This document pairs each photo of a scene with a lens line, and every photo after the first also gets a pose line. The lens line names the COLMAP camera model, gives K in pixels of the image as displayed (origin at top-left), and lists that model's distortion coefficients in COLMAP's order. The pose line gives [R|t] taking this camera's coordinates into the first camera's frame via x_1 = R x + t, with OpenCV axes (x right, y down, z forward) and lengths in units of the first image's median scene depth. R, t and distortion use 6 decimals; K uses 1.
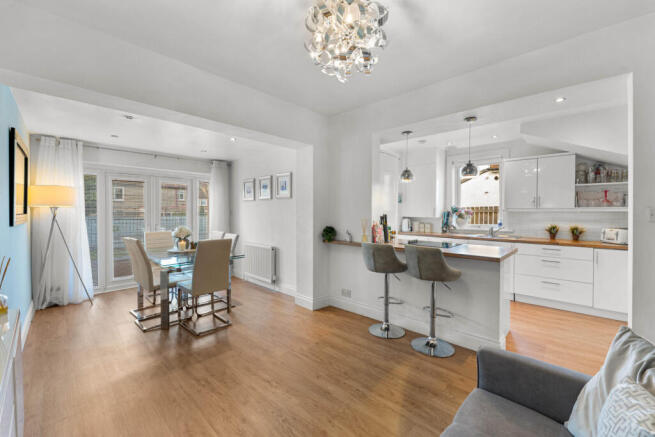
lens RADIAL K [[270.2, 0, 328.2], [0, 270.2, 213.8], [0, 0, 1]] dist [-0.000165, 0.000079]
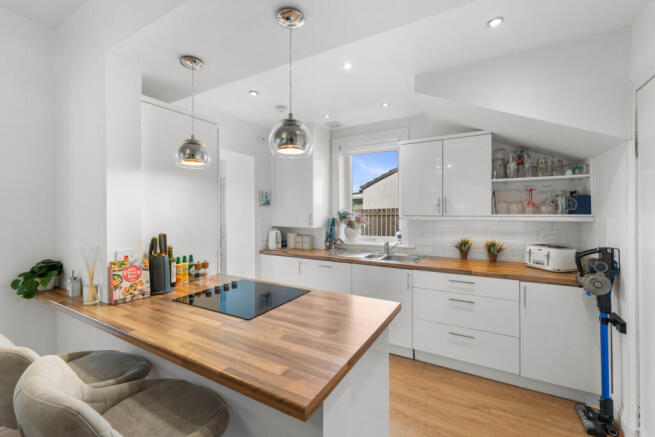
lens RADIAL K [[275.2, 0, 329.3], [0, 275.2, 211.1], [0, 0, 1]] dist [0.001199, 0.000199]
pose [[0.972778, -0.007864, 0.231607, 0.363310], [0.009267, 0.999945, -0.004970, -0.031130], [-0.231555, 0.006981, 0.972797, 0.428534]]
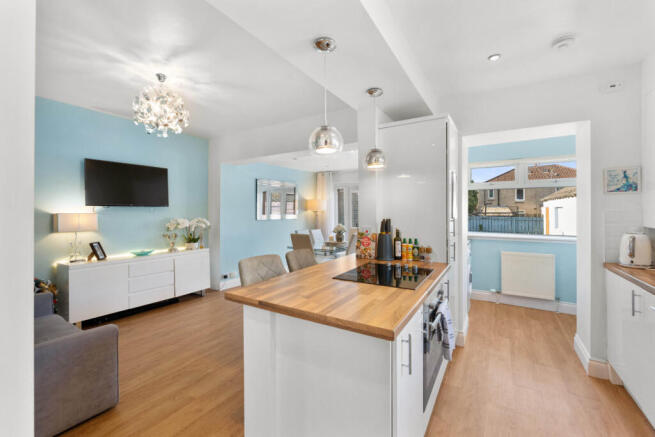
lens RADIAL K [[275.2, 0, 329.3], [0, 275.2, 211.1], [0, 0, 1]] dist [0.001199, 0.000199]
pose [[0.203656, -0.003991, -0.979034, 0.799430], [-0.003753, 0.999981, -0.004857, -0.012212], [0.979035, 0.004664, 0.203637, 0.676772]]
